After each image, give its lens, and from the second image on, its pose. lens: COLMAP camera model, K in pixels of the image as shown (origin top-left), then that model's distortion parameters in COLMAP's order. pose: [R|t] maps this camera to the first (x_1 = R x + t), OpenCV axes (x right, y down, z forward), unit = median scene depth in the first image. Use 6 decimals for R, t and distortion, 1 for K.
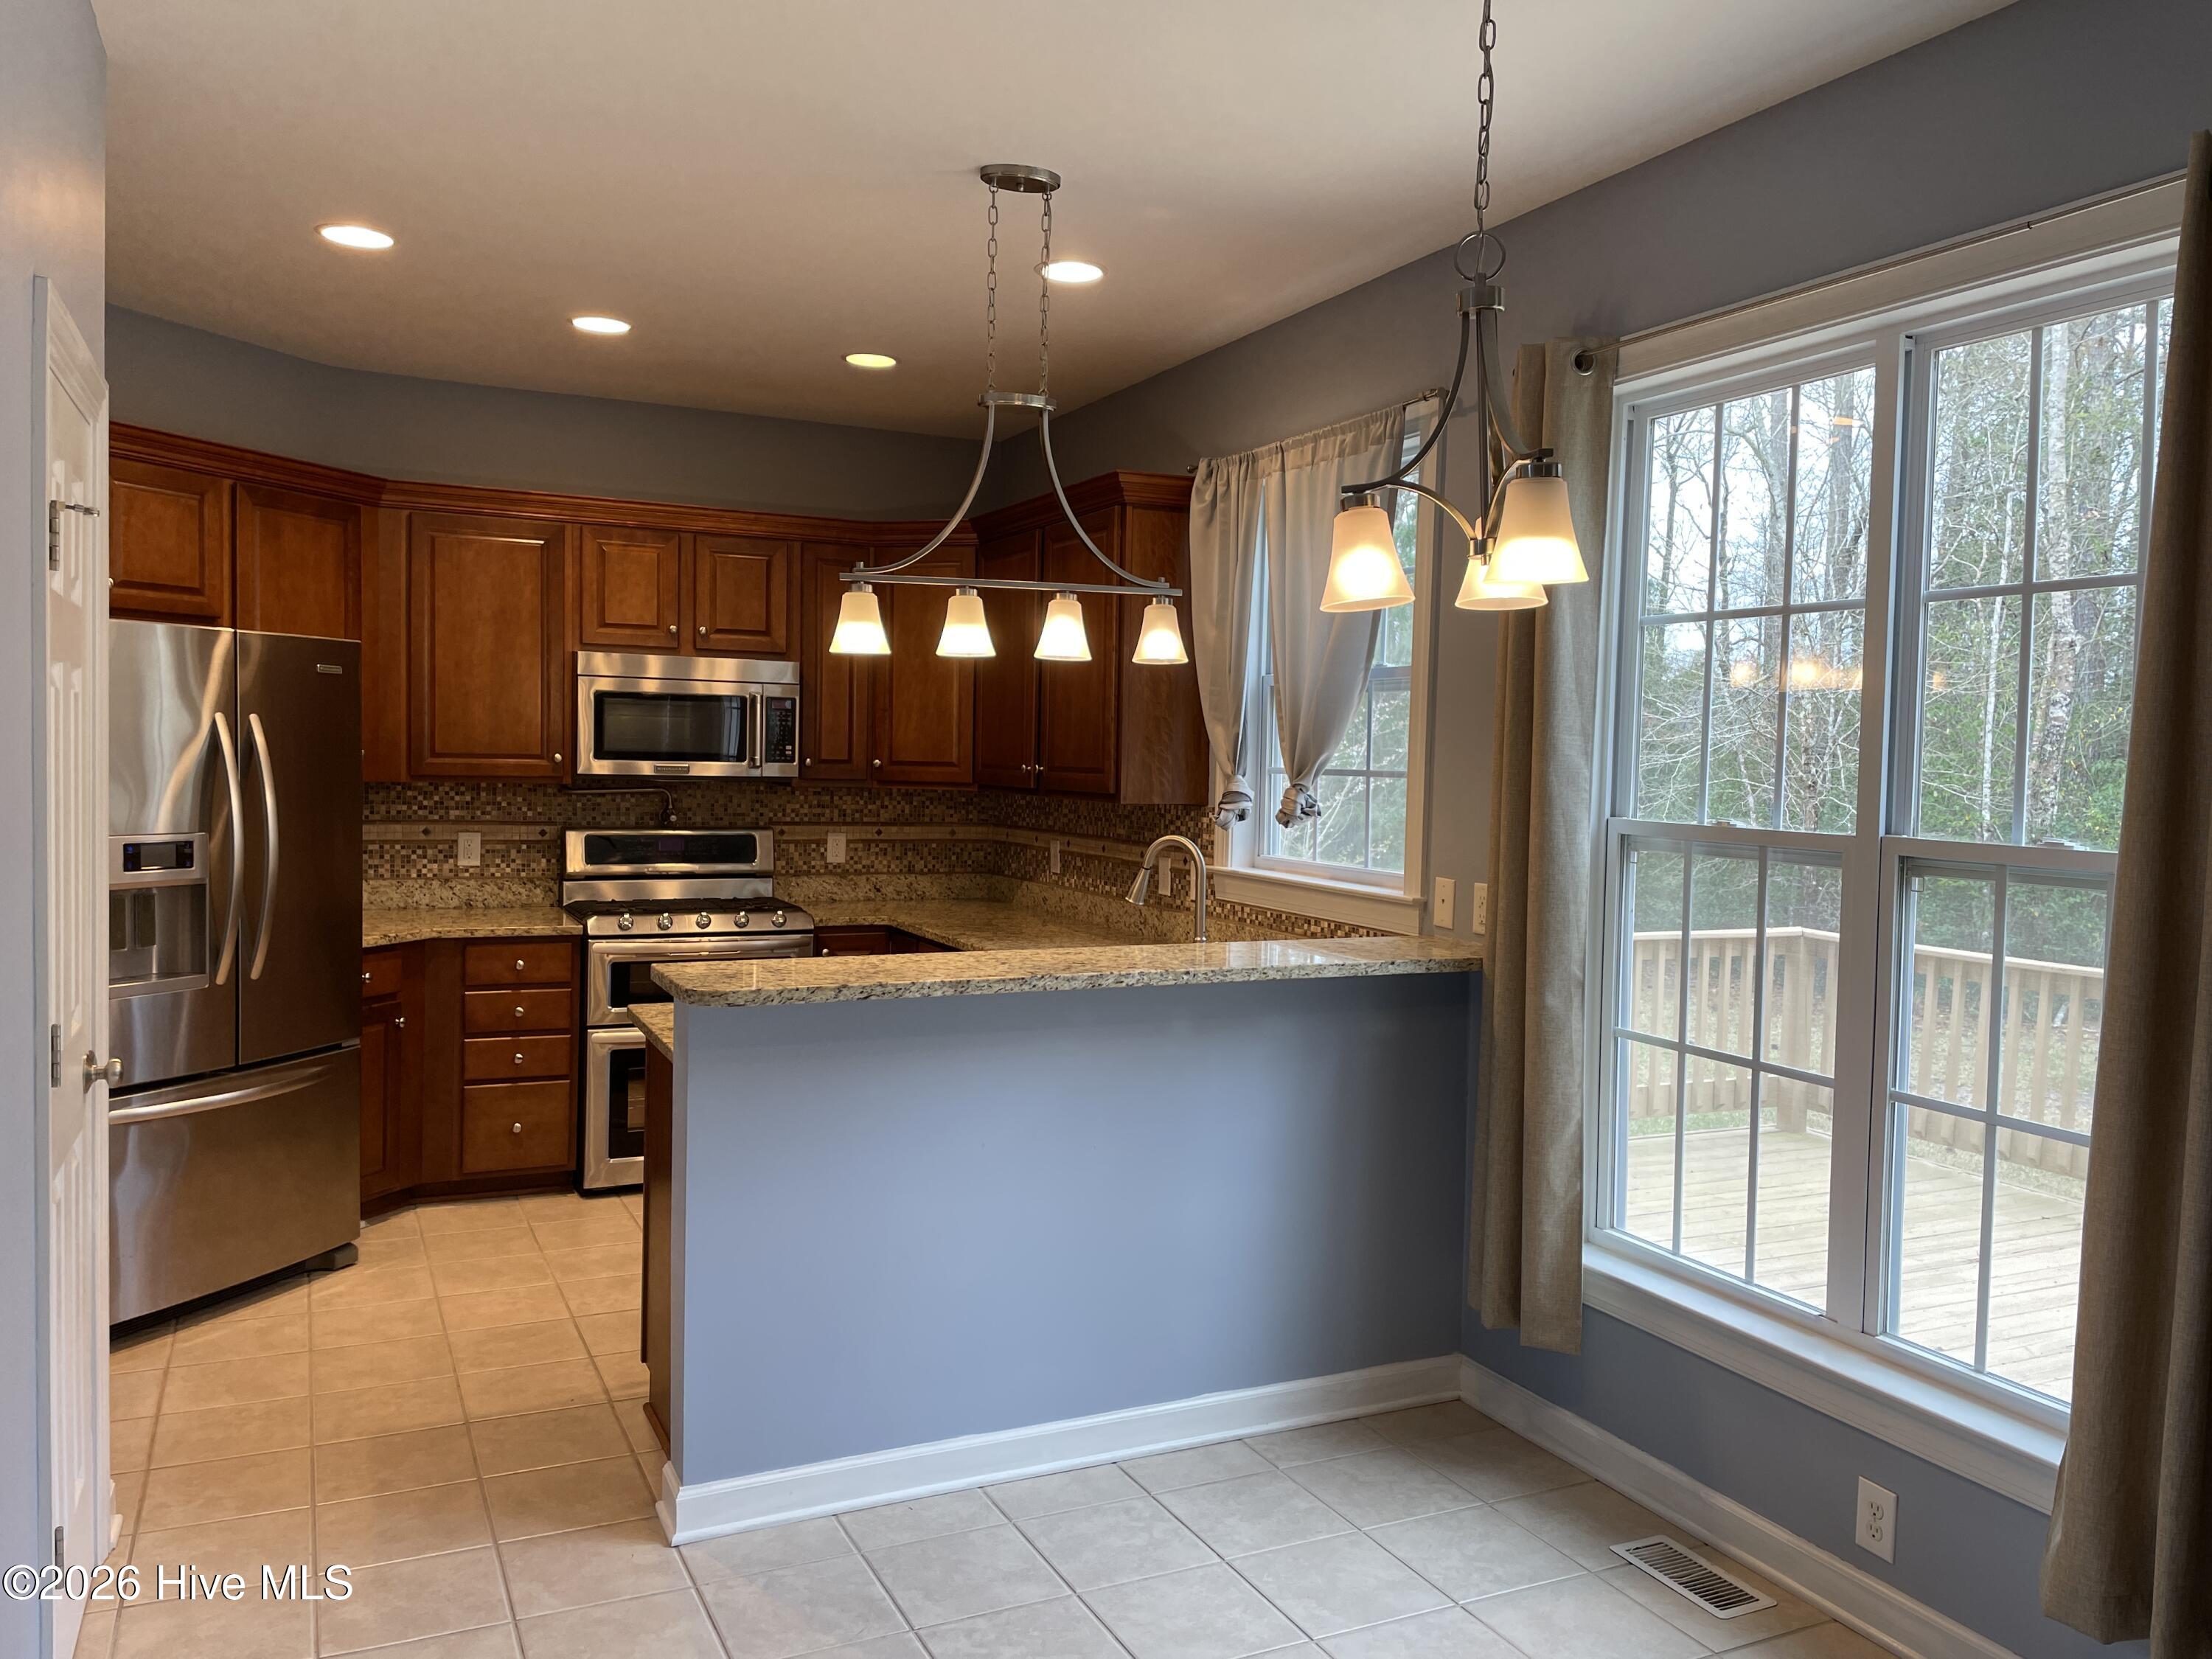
lens RADIAL K [[1648.3, 0, 1109.5], [0, 1648.3, 822.0], [0, 0, 1]] dist [0.047352, -0.010842]
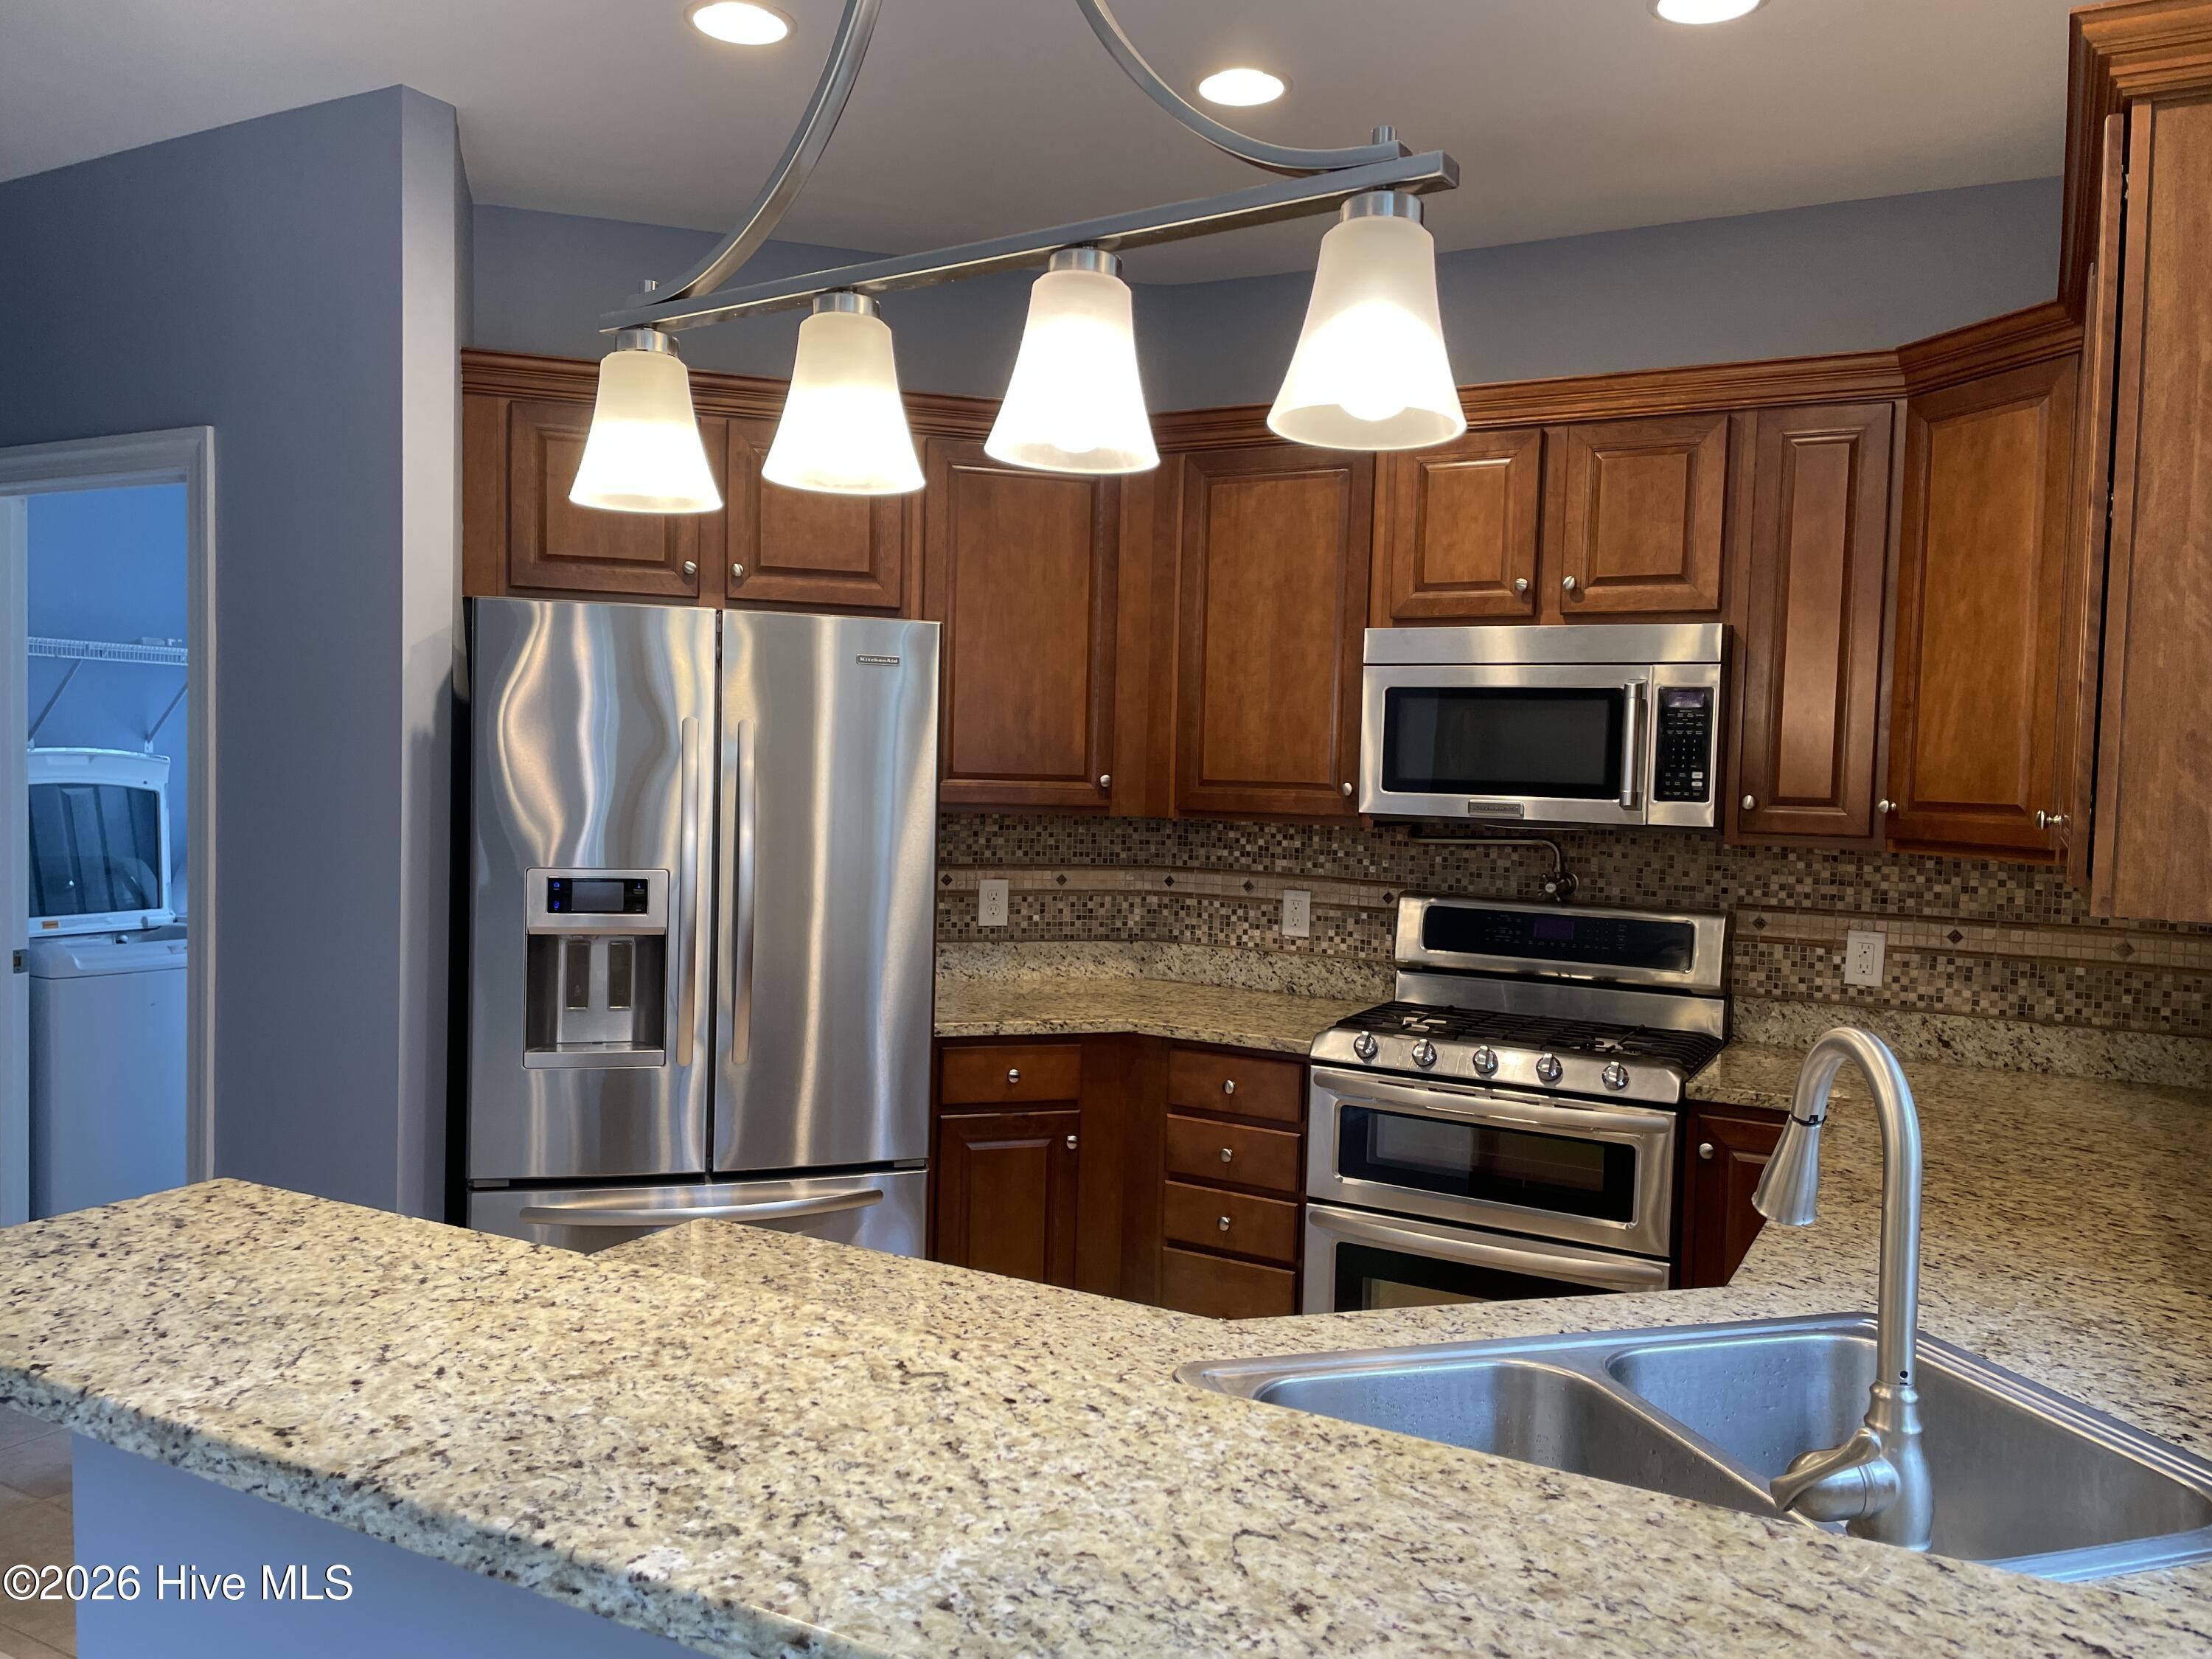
lens RADIAL K [[1648.3, 0, 1093.4], [0, 1648.3, 844.9], [0, 0, 1]] dist [0.047352, -0.010842]
pose [[0.586600, 0.036848, -0.809038, 0.147160], [-0.050357, 0.998691, 0.008974, -0.015801], [0.808310, 0.035477, 0.587688, 0.500145]]
